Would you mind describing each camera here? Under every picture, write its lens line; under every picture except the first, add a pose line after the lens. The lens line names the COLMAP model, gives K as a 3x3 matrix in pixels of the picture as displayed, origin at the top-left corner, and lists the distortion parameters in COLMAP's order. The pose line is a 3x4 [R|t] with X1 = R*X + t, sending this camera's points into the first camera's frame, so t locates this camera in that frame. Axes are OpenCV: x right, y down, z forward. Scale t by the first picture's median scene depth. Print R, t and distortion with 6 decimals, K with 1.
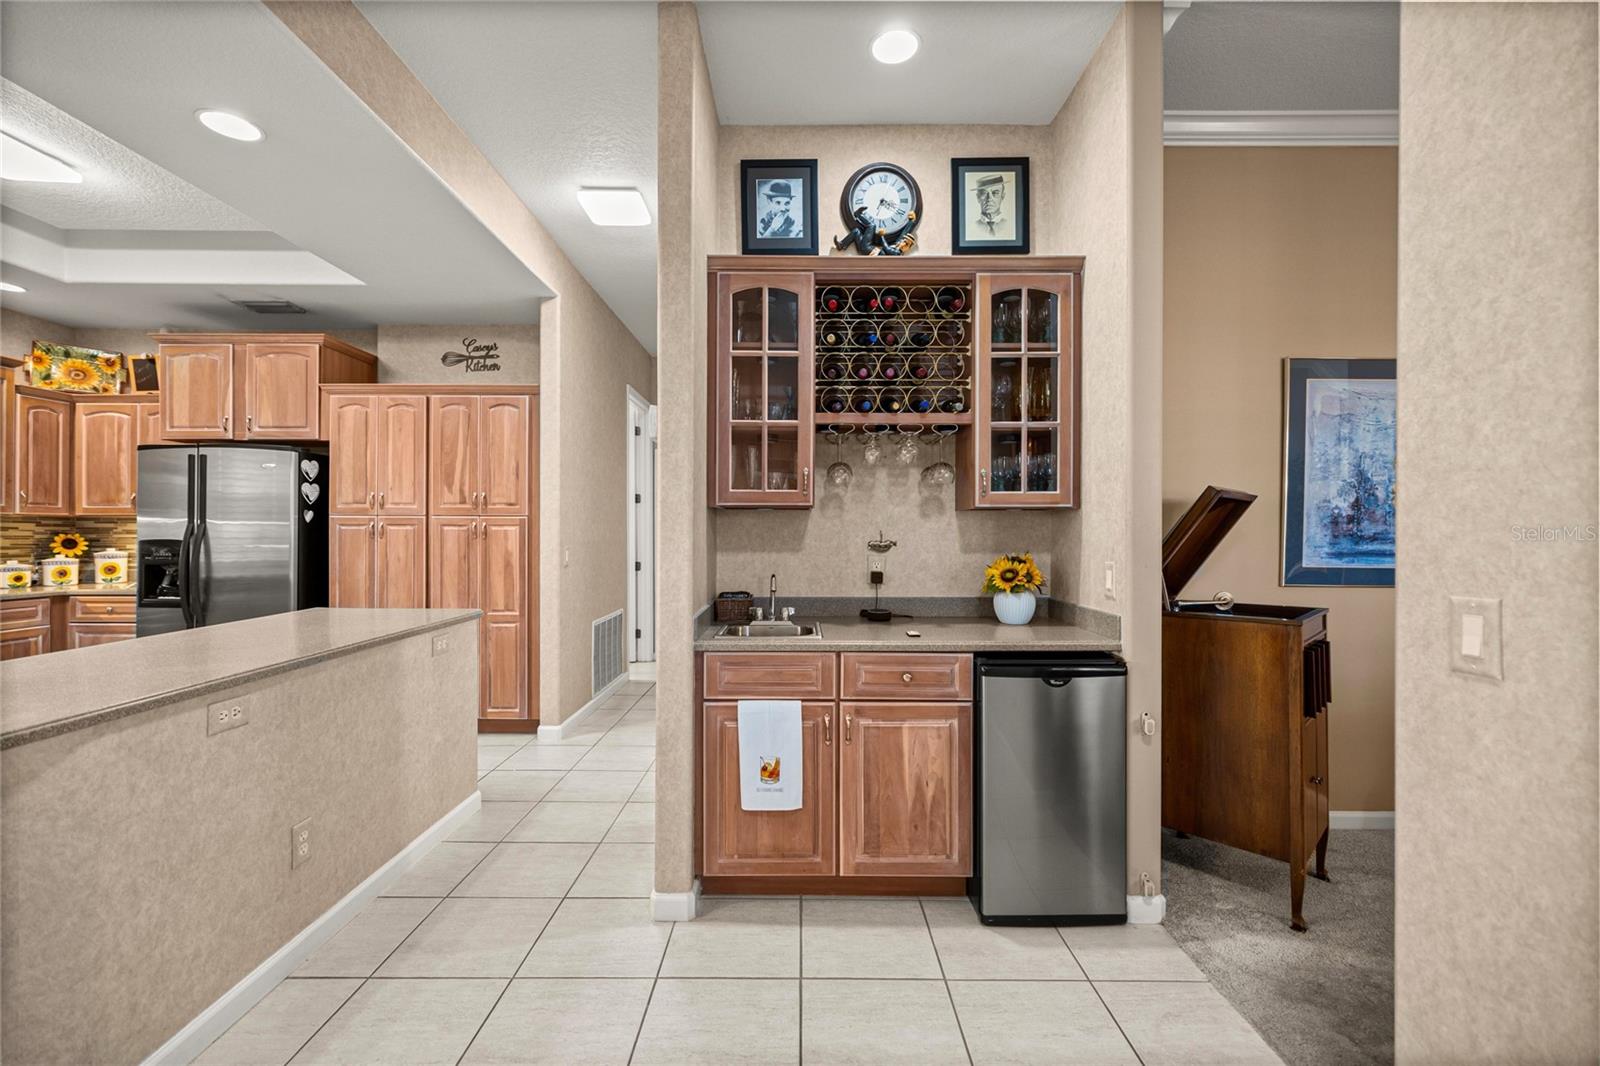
lens RADIAL K [[671.9, 0, 802.4], [0, 671.9, 533.3], [0, 0, 1]] dist [-0.000615, 0.000729]
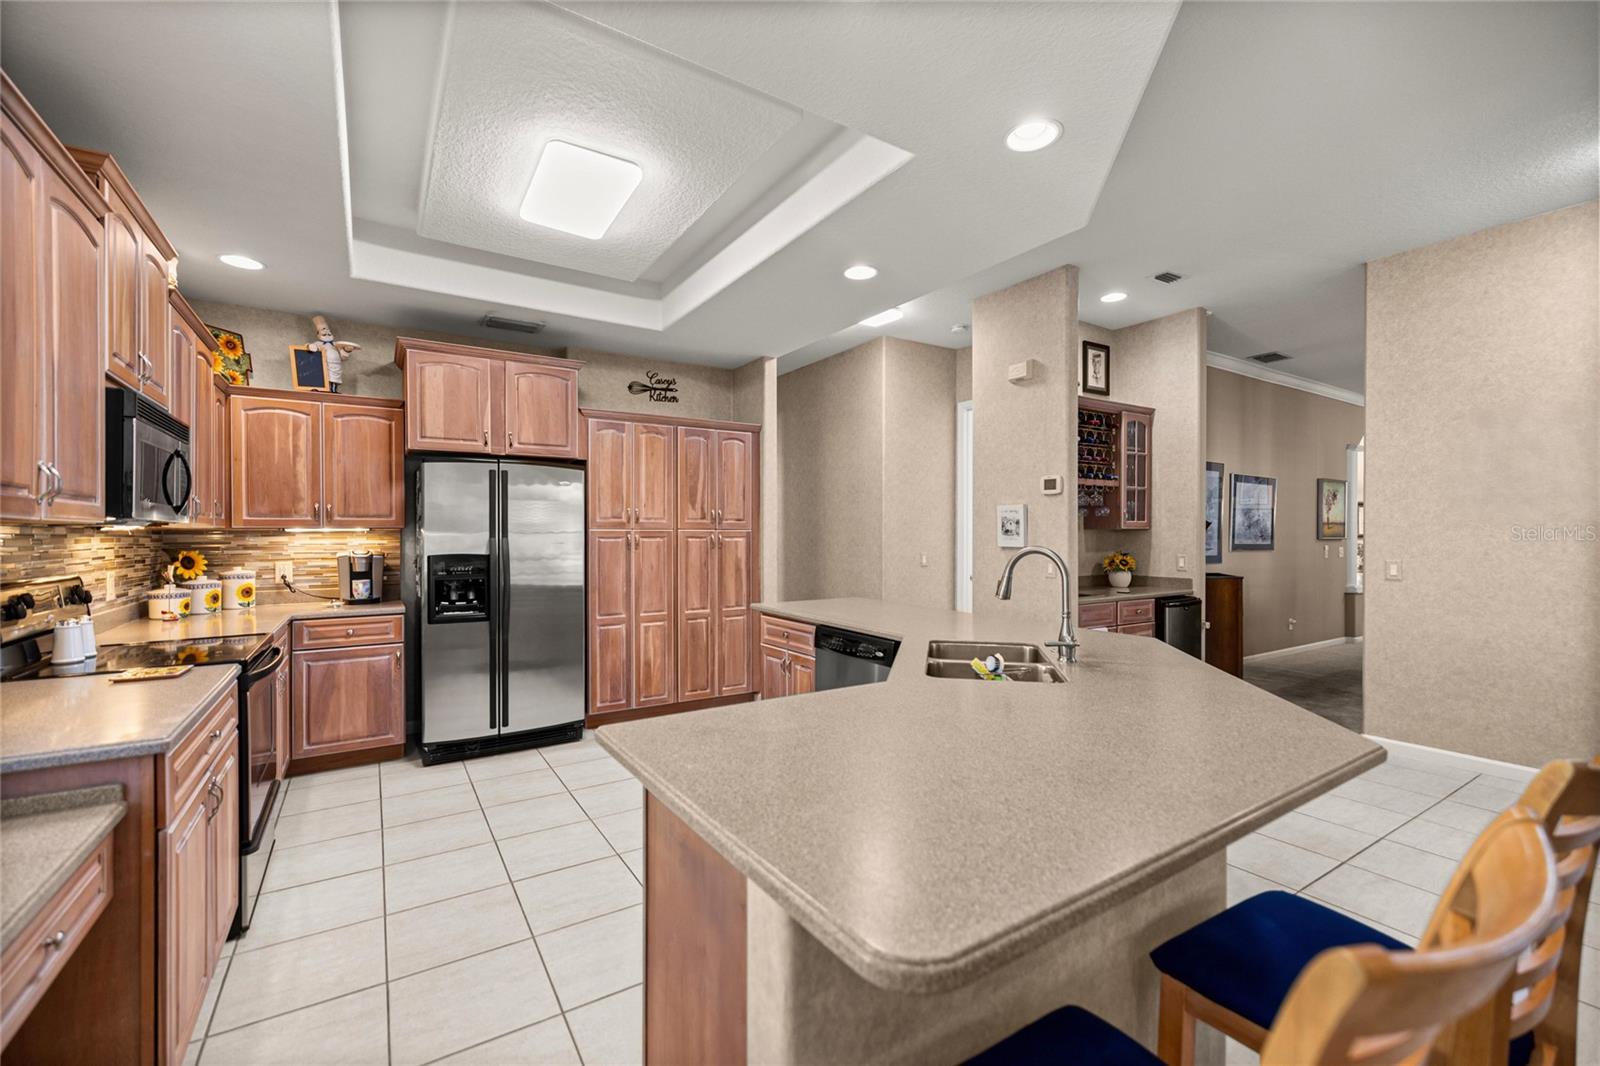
lens RADIAL K [[671.9, 0, 800.0], [0, 671.9, 537.4], [0, 0, 1]] dist [-0.000615, 0.000729]
pose [[0.840498, -0.007597, 0.541761, -1.450743], [0.004796, 0.999967, 0.006583, -0.027245], [-0.541793, -0.002935, 0.840507, -0.141550]]
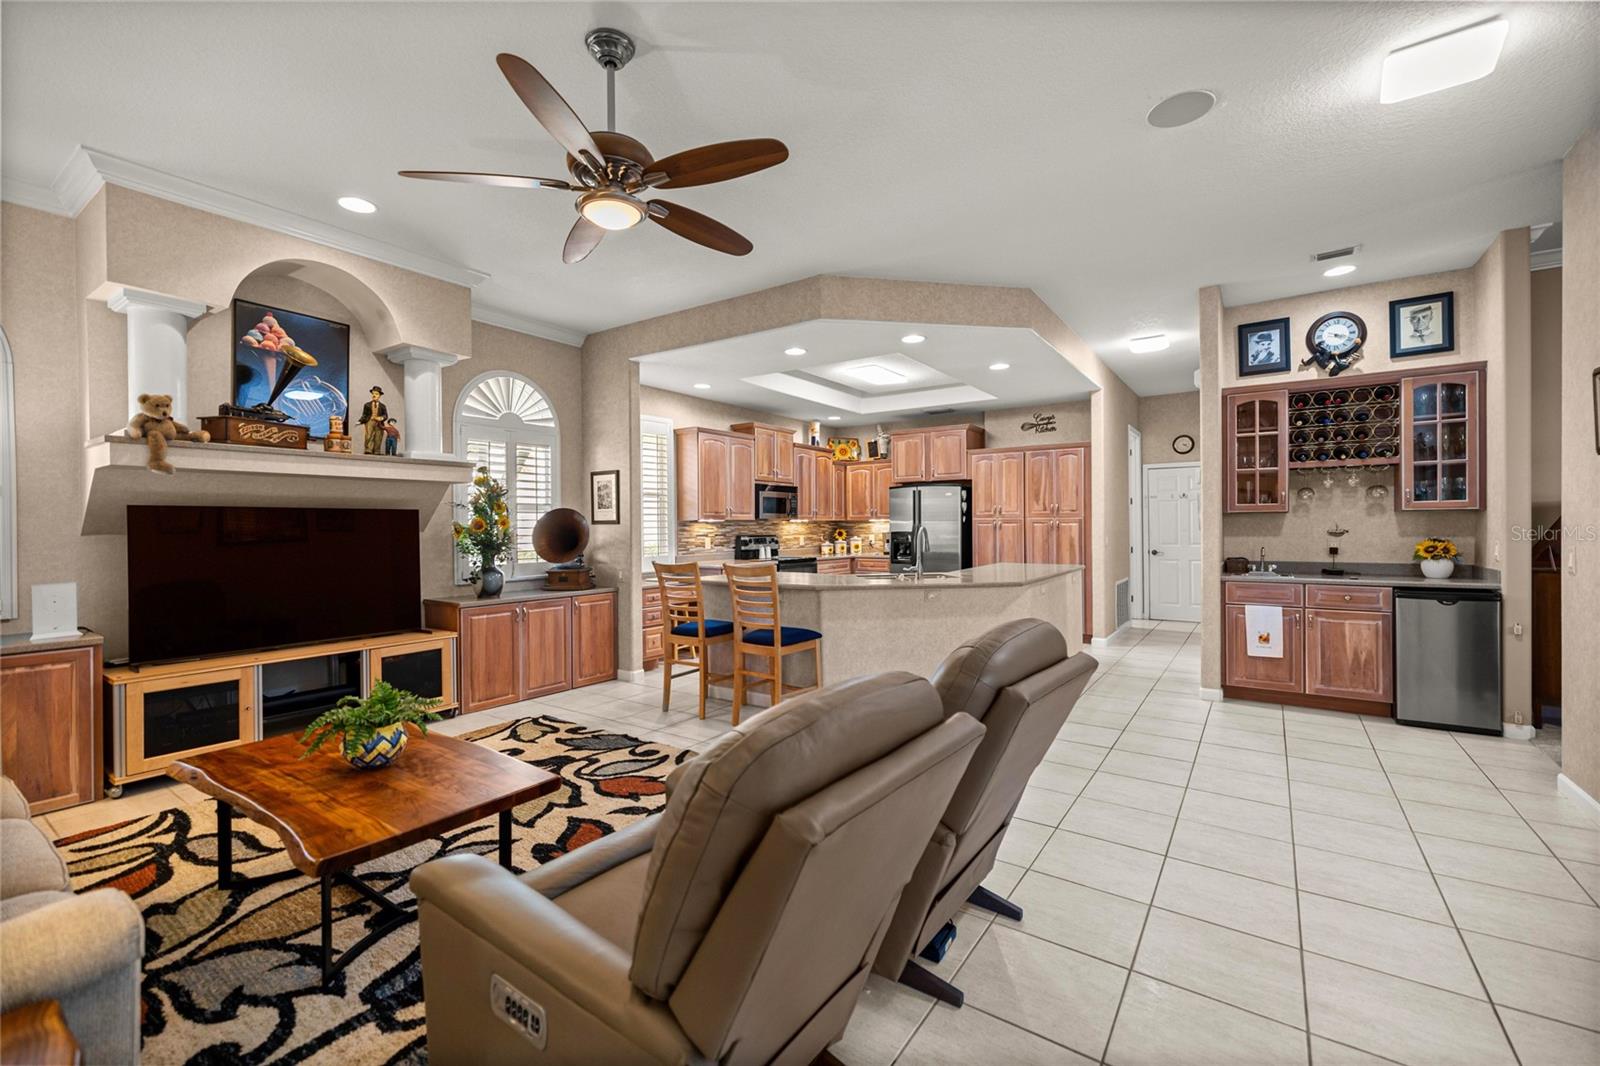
lens RADIAL K [[671.9, 0, 791.0], [0, 671.9, 529.7], [0, 0, 1]] dist [-0.000615, 0.000729]
pose [[0.814935, -0.006116, -0.579520, -0.026160], [0.009175, 0.999955, 0.002350, -0.005951], [0.579480, -0.007233, 0.814954, -1.231753]]
